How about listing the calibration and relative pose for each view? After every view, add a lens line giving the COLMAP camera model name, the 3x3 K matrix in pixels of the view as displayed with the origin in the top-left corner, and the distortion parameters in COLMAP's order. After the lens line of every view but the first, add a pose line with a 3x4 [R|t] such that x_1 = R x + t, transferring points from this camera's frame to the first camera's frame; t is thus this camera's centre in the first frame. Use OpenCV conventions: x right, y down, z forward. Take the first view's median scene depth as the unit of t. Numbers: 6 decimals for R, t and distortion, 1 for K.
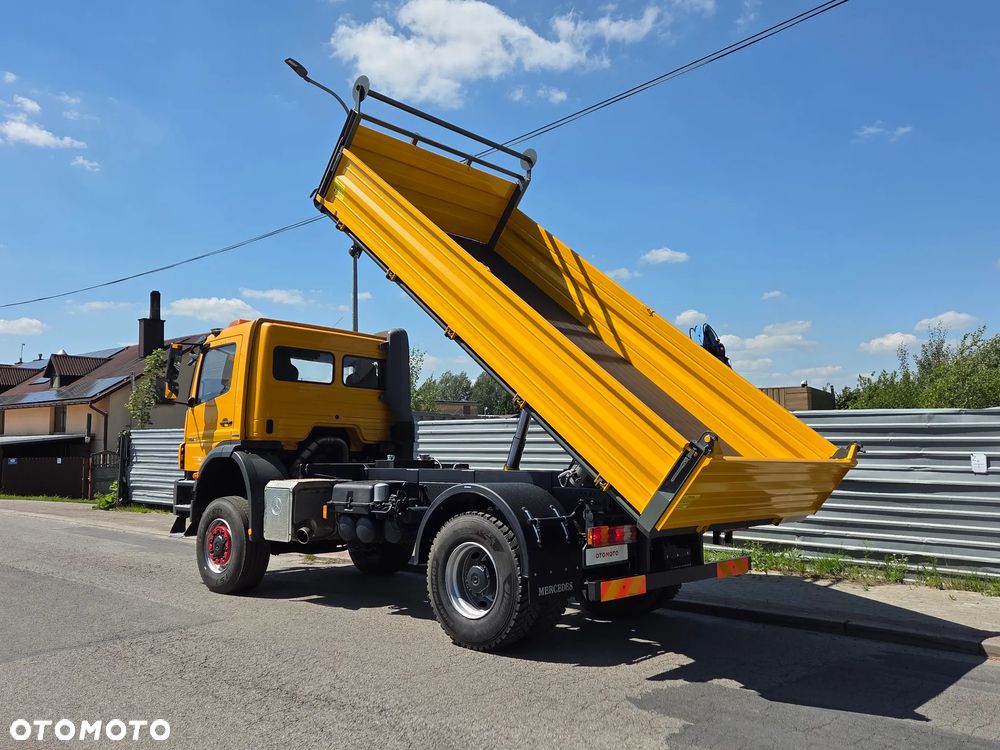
lens RADIAL K [[831.1, 0, 502.3], [0, 831.1, 379.6], [0, 0, 1]] dist [0.064510, -0.004681]
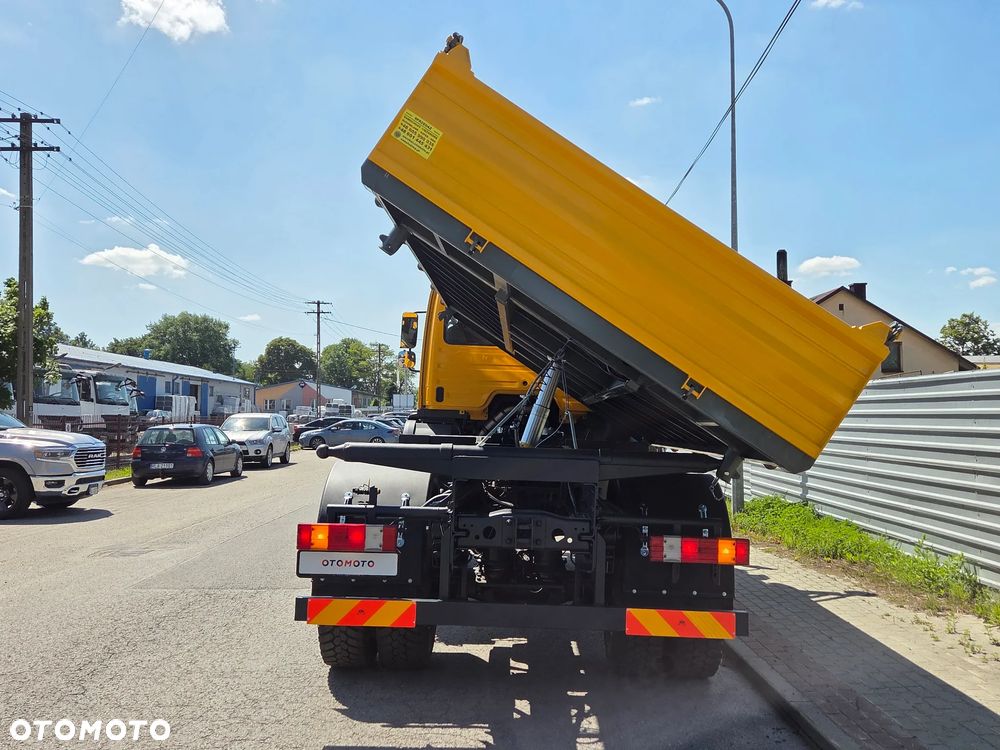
lens RADIAL K [[925.3, 0, 500.0], [0, 925.3, 375.0], [0, 0, 1]] dist [0.076765, -0.023925]
pose [[0.659850, -0.026409, -0.750933, 0.554063], [0.049193, 0.998756, 0.008101, 0.030591], [0.749785, -0.042286, 0.660328, 0.385373]]
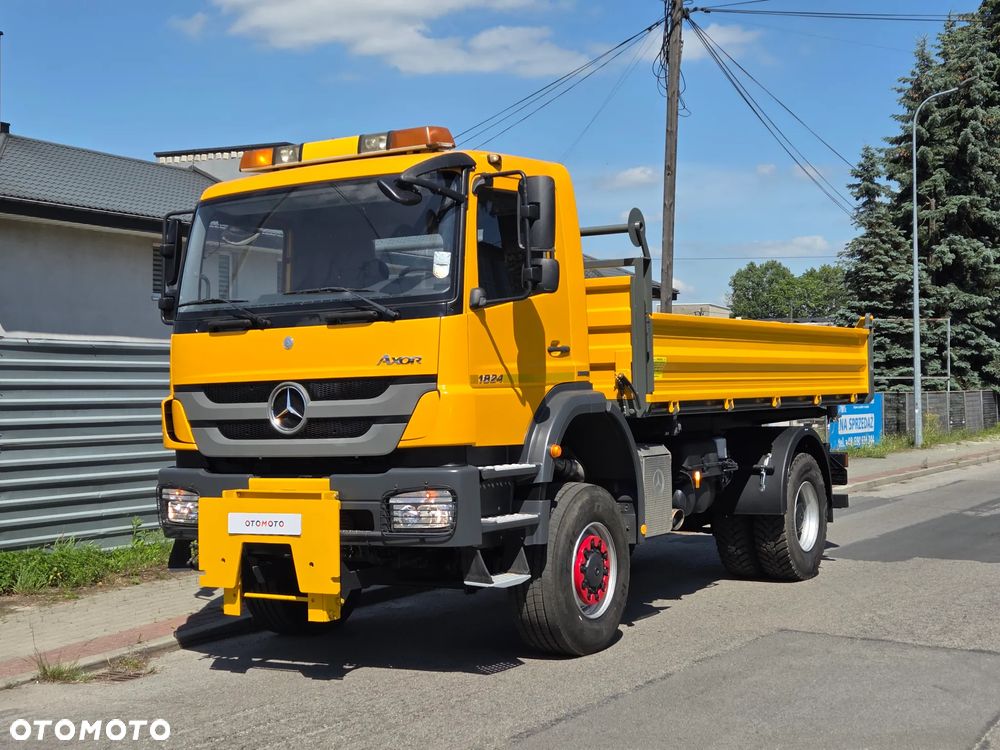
lens RADIAL K [[1475.4, 0, 503.2], [0, 1475.4, 380.0], [0, 0, 1]] dist [0.082253, 0.005791]
pose [[-0.206367, 0.007618, 0.978445, -1.318602], [-0.071003, 0.997217, -0.022740, 0.100621], [-0.975895, -0.074165, -0.205252, 1.298999]]
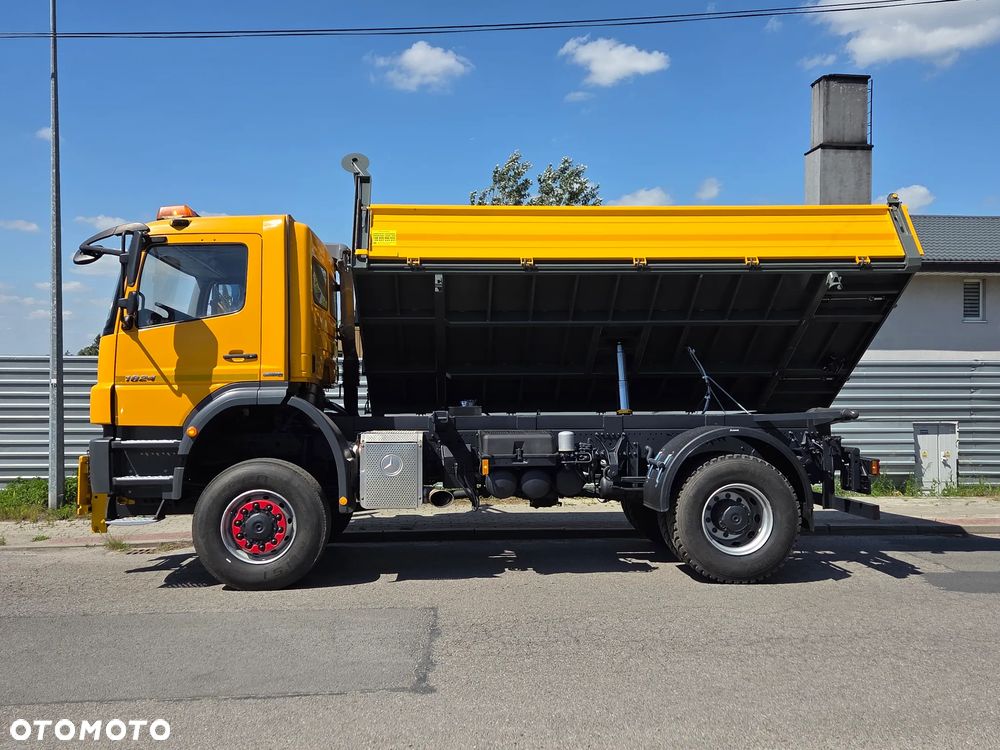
lens RADIAL K [[925.3, 0, 500.0], [0, 925.3, 375.0], [0, 0, 1]] dist [0.076765, -0.023925]
pose [[0.691418, 0.015026, 0.722299, -0.791606], [-0.058926, 0.997625, 0.035653, 0.027423], [-0.720048, -0.067214, 0.690661, 0.311249]]
